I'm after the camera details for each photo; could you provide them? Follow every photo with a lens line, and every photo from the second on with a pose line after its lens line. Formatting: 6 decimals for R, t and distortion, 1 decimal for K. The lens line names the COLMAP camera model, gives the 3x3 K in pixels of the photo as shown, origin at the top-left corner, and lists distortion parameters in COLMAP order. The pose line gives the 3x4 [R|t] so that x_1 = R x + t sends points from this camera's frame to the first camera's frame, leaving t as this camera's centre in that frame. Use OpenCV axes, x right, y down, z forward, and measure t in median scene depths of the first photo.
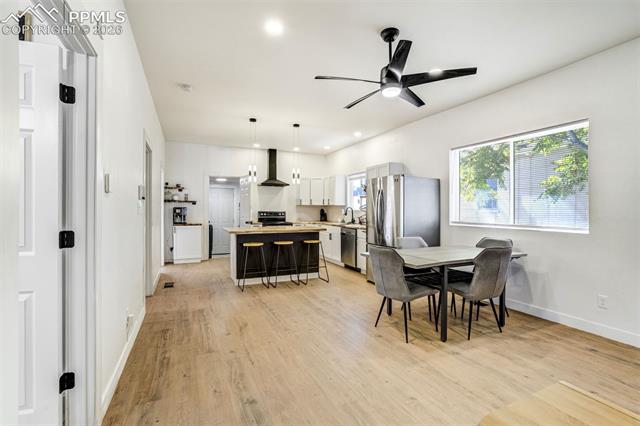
lens RADIAL K [[295.7, 0, 311.3], [0, 295.7, 212.2], [0, 0, 1]] dist [-0.055325, 0.022687]
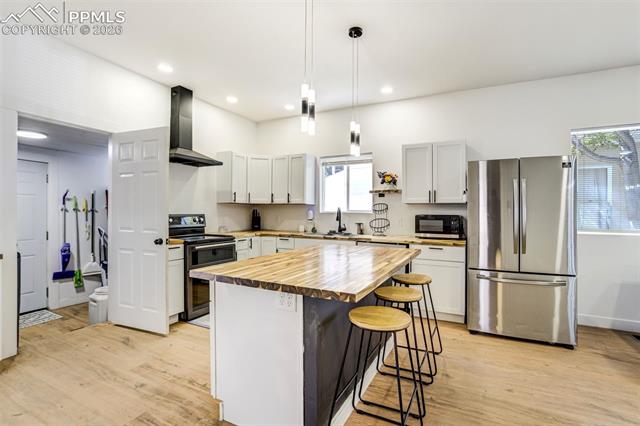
lens RADIAL K [[307.9, 0, 316.8], [0, 307.9, 213.3], [0, 0, 1]] dist [-0.024848, 0.000347]
pose [[0.770636, 0.002677, 0.637269, -0.333380], [-0.000196, 0.999992, -0.003964, -0.002340], [-0.637275, 0.002930, 0.770631, 0.545155]]
